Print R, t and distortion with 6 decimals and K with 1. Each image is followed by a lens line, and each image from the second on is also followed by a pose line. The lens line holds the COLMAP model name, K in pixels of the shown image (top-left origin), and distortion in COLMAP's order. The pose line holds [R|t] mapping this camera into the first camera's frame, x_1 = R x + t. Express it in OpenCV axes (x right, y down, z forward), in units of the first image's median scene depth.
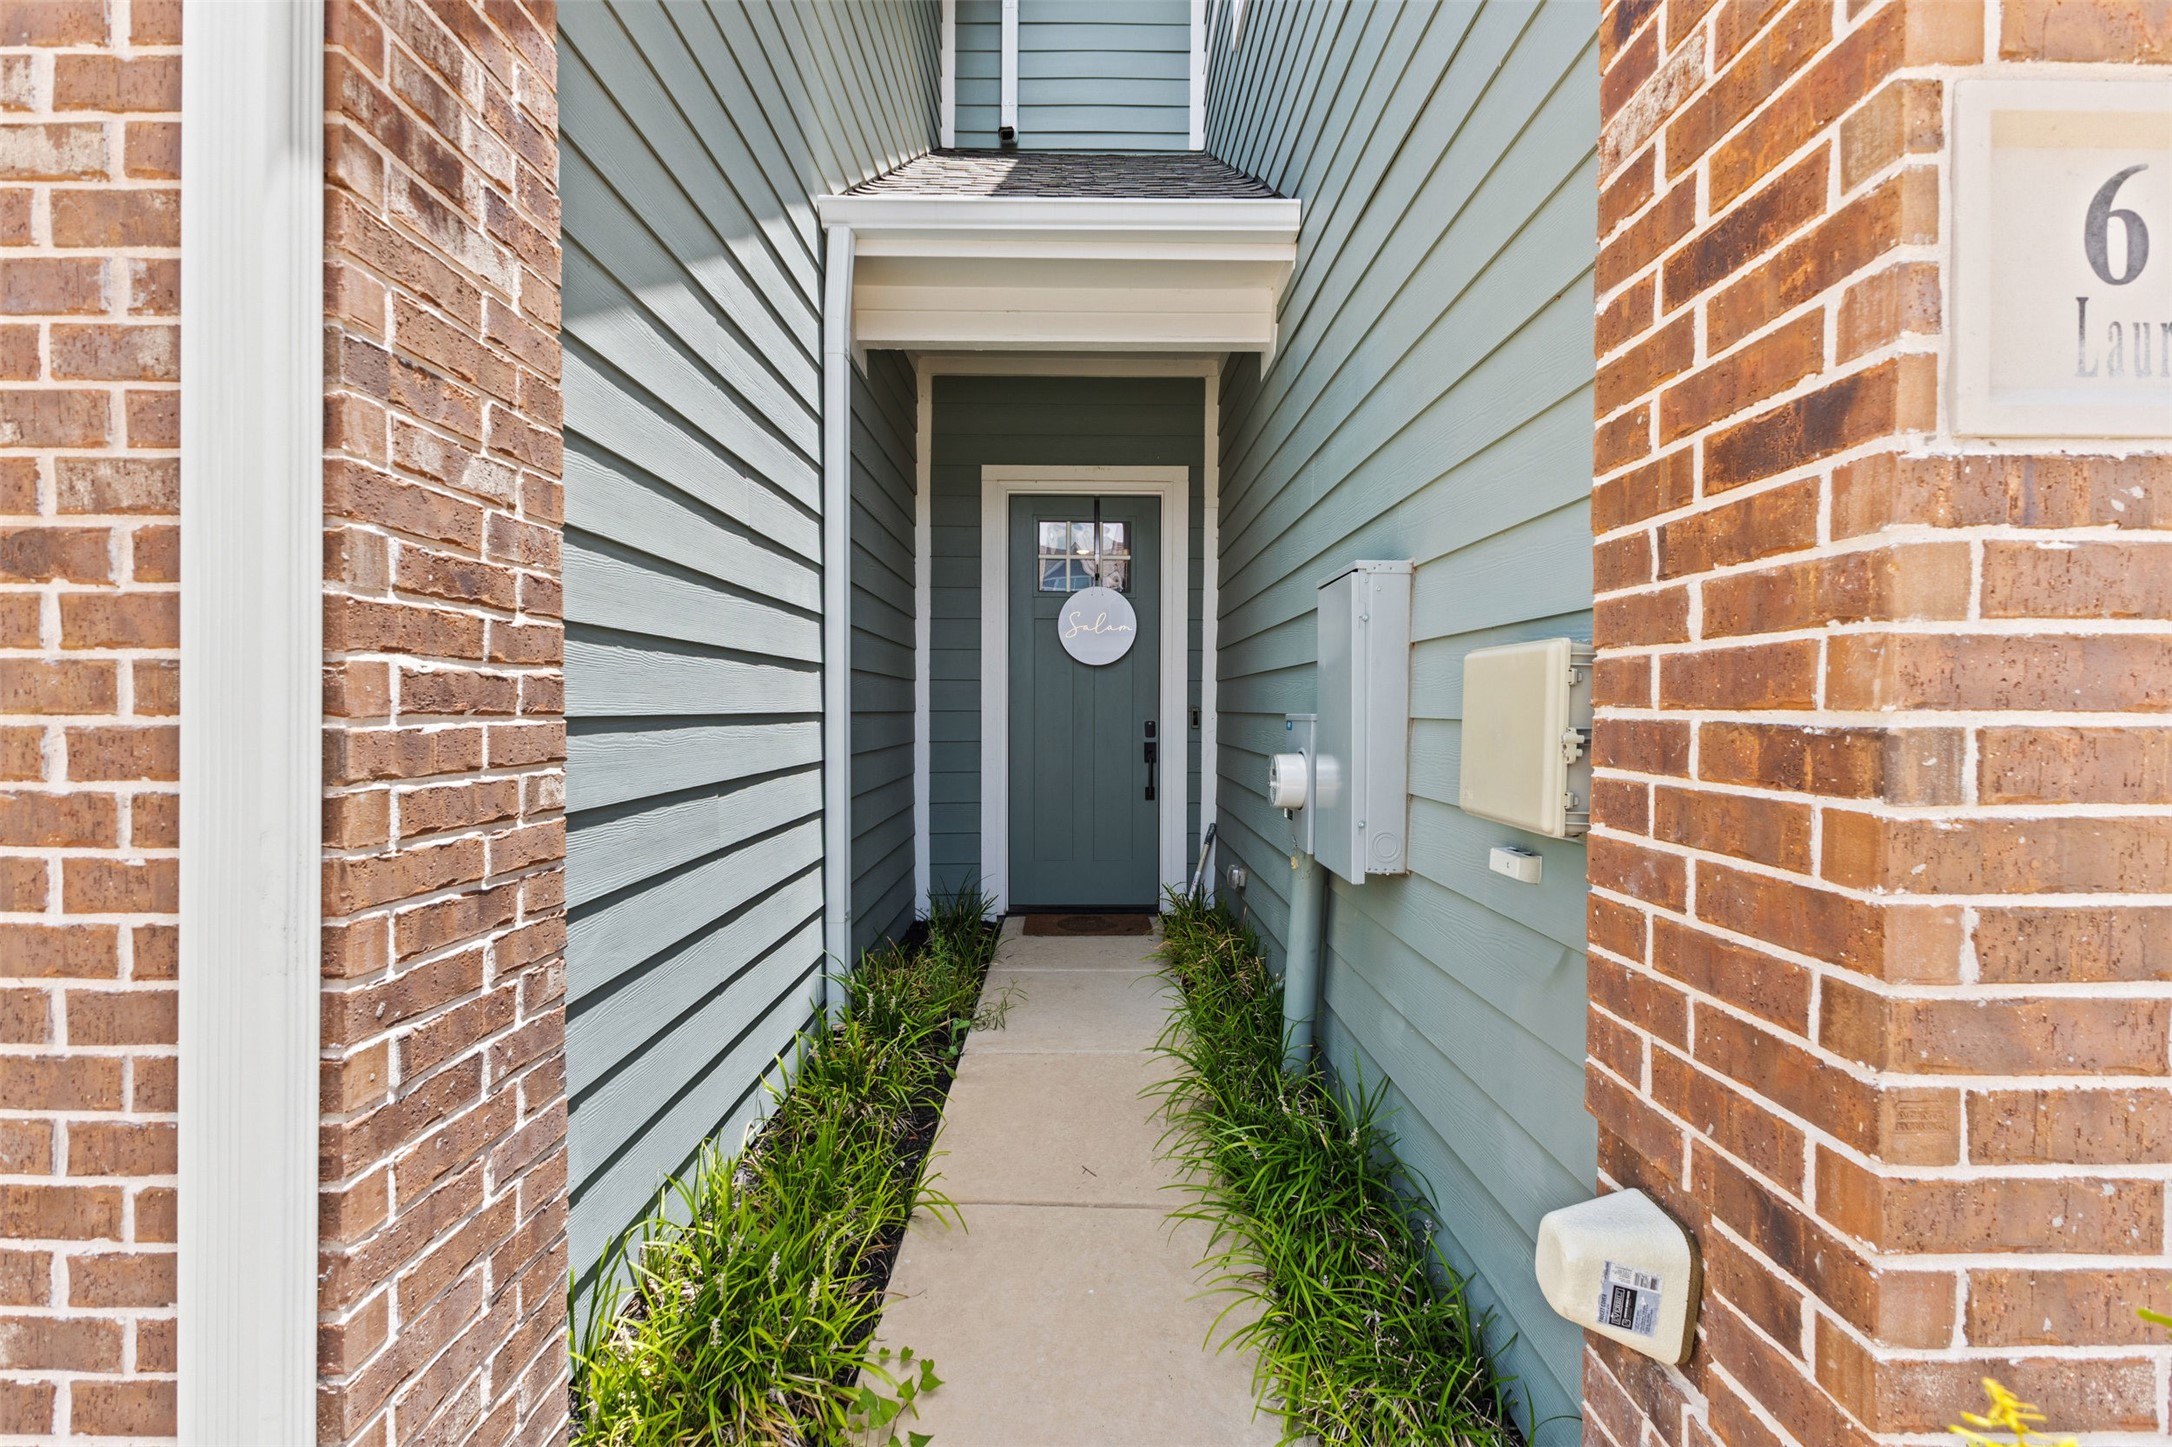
lens RADIAL K [[934.9, 0, 1081.6], [0, 934.9, 719.8], [0, 0, 1]] dist [0.005698, -0.000420]
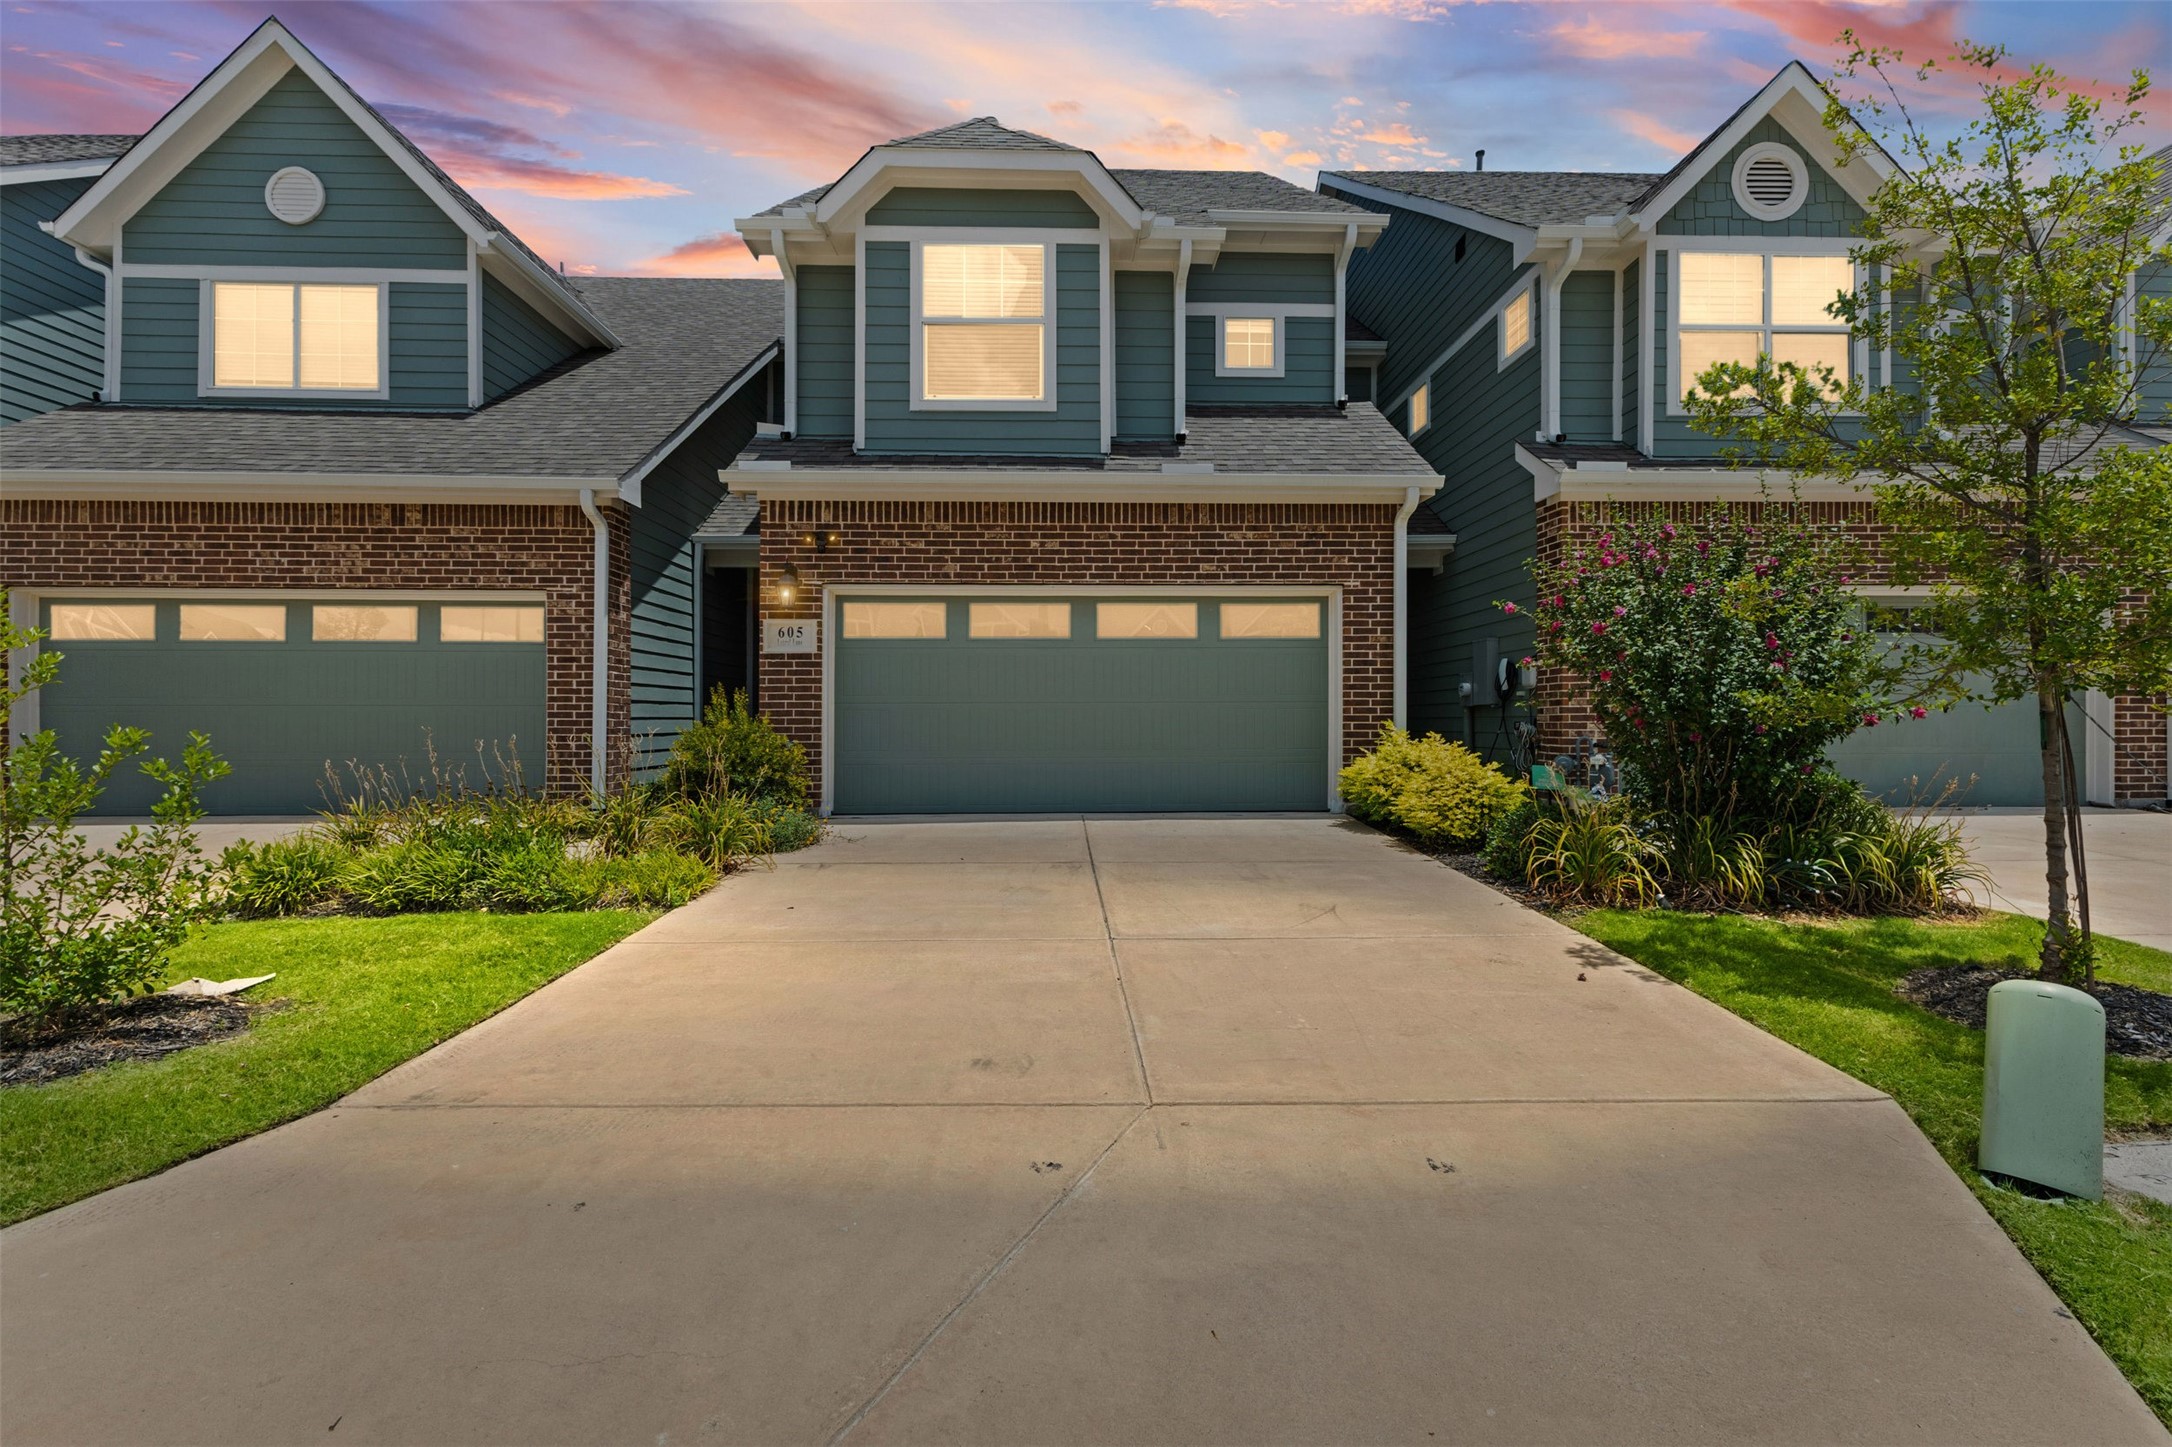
lens RADIAL K [[934.9, 0, 1087.3], [0, 934.9, 724.5], [0, 0, 1]] dist [0.005698, -0.000420]
pose [[0.999661, -0.004798, 0.025572, 3.280289], [0.005008, 0.999954, -0.008162, 0.495146], [-0.025531, 0.008287, 0.999640, -7.502454]]
